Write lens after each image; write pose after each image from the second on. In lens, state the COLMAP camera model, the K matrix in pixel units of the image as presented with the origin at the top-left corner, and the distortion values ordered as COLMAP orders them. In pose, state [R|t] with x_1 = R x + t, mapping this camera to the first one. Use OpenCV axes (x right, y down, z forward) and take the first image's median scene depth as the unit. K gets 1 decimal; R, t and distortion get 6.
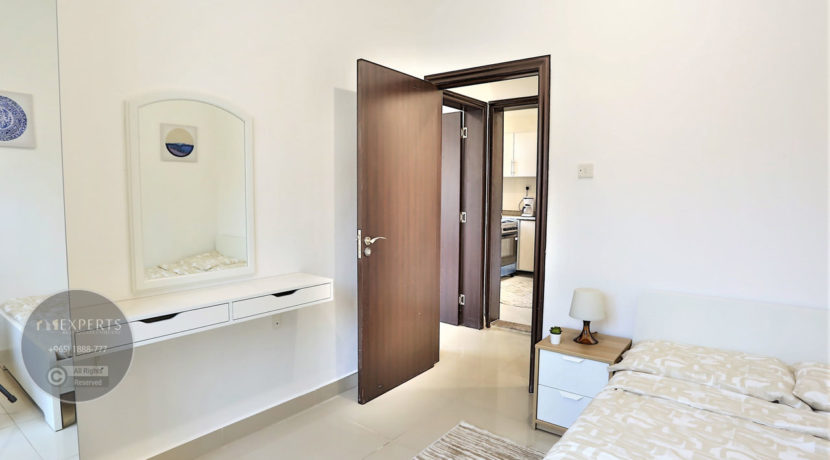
lens RADIAL K [[432.1, 0, 415.1], [0, 432.1, 230.5], [0, 0, 1]] dist [-0.063644, 0.026362]
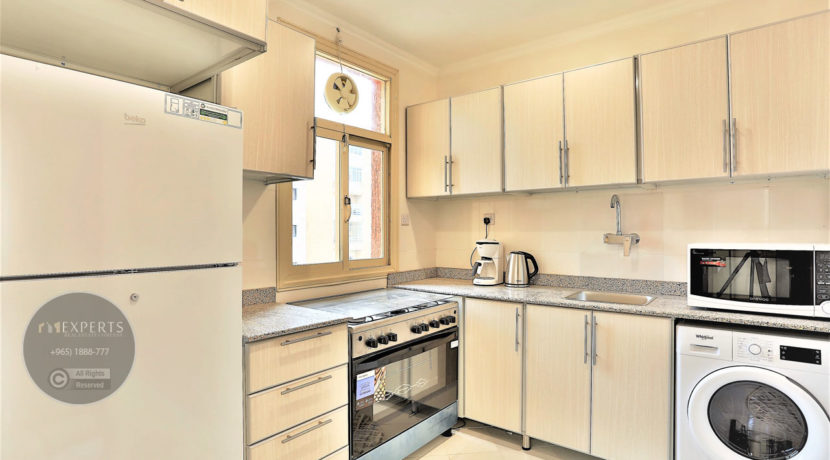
lens RADIAL K [[432.1, 0, 415.3], [0, 432.1, 228.6], [0, 0, 1]] dist [-0.063644, 0.026362]
pose [[0.999720, -0.018217, -0.015087, 0.199462], [0.016861, 0.996191, -0.085548, -0.053970], [0.016588, 0.085270, 0.996220, 0.566739]]
